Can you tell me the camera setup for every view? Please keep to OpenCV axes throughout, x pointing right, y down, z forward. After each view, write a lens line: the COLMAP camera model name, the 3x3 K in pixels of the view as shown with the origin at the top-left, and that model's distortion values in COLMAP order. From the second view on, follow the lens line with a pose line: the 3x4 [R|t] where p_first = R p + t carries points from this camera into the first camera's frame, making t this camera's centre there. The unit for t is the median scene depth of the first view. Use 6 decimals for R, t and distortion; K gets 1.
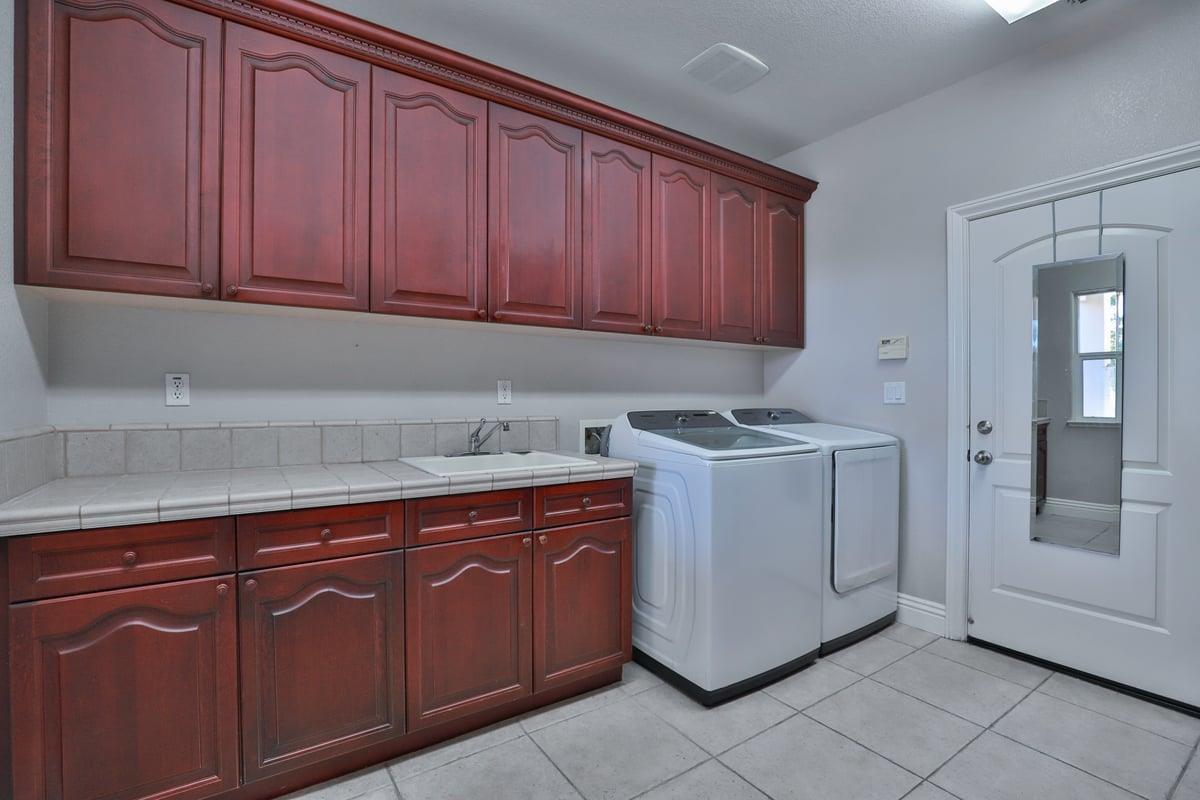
lens RADIAL K [[549.9, 0, 631.1], [0, 549.9, 402.8], [0, 0, 1]] dist [-0.029013, 0.005229]
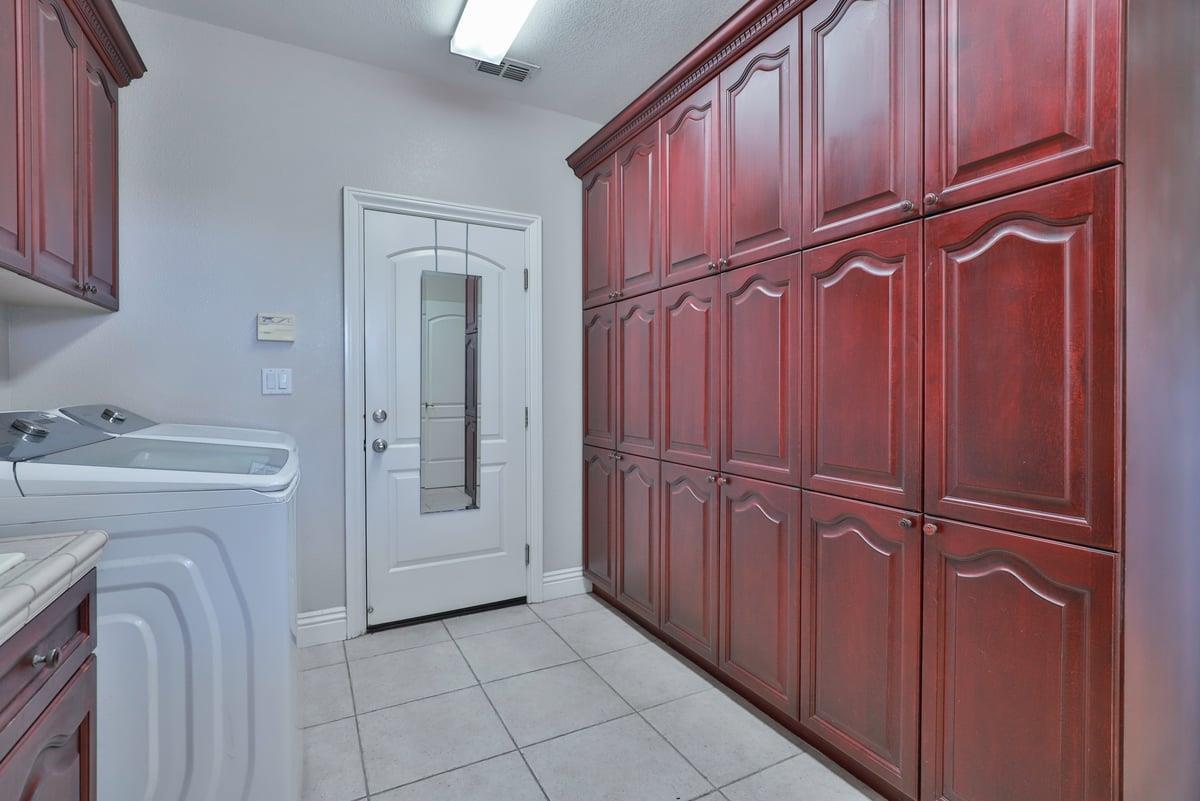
lens RADIAL K [[549.9, 0, 600.0], [0, 549.9, 392.0], [0, 0, 1]] dist [-0.029013, 0.005229]
pose [[0.132281, -0.011001, 0.991151, -0.314821], [0.005679, 0.999930, 0.010340, -0.008706], [-0.991196, 0.004261, 0.132334, 0.450601]]
